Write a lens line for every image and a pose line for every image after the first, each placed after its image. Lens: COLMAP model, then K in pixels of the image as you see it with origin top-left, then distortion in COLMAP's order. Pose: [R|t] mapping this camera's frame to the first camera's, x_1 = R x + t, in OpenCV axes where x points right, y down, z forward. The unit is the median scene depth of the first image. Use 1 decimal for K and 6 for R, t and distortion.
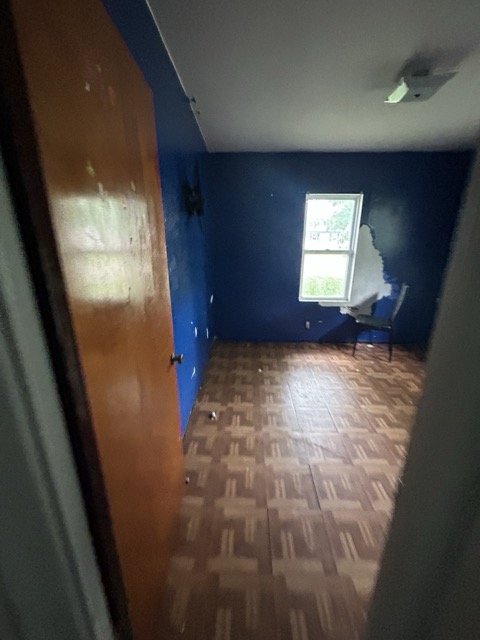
lens RADIAL K [[259.8, 0, 242.2], [0, 259.8, 324.5], [0, 0, 1]] dist [0.000567, 0.000204]
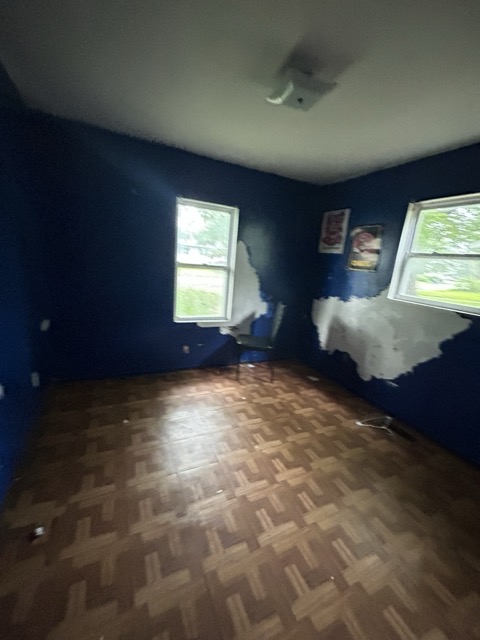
lens RADIAL K [[260.9, 0, 241.1], [0, 260.9, 318.6], [0, 0, 1]] dist [-0.000511, 0.000674]
pose [[0.890381, -0.032867, 0.454028, 0.031529], [0.063453, 0.996614, -0.052290, -0.050742], [-0.450772, 0.075368, 0.889452, 0.173440]]
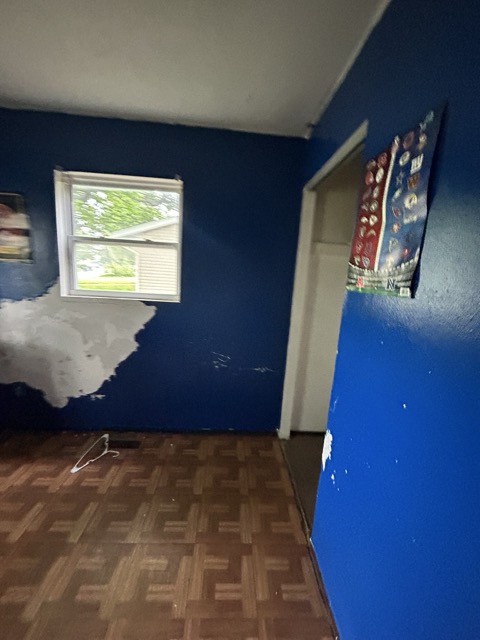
lens RADIAL K [[260.9, 0, 241.1], [0, 260.9, 318.6], [0, 0, 1]] dist [-0.000511, 0.000674]
pose [[-0.074383, -0.185135, 0.979894, 0.162279], [0.256611, 0.945973, 0.198205, -0.090249], [-0.963648, 0.266195, -0.022857, 0.303610]]
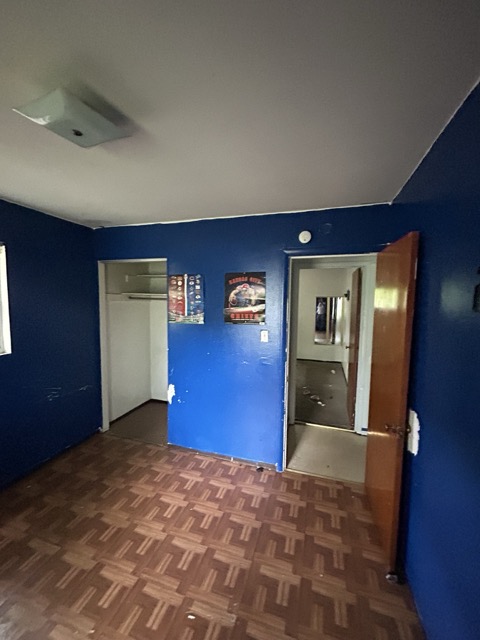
lens RADIAL K [[260.9, 0, 241.1], [0, 260.9, 318.6], [0, 0, 1]] dist [-0.000511, 0.000674]
pose [[-0.965364, -0.034021, 0.258681, 0.049006], [0.067212, 0.925572, 0.372557, -0.343654], [-0.252103, 0.377040, -0.891227, 0.861116]]
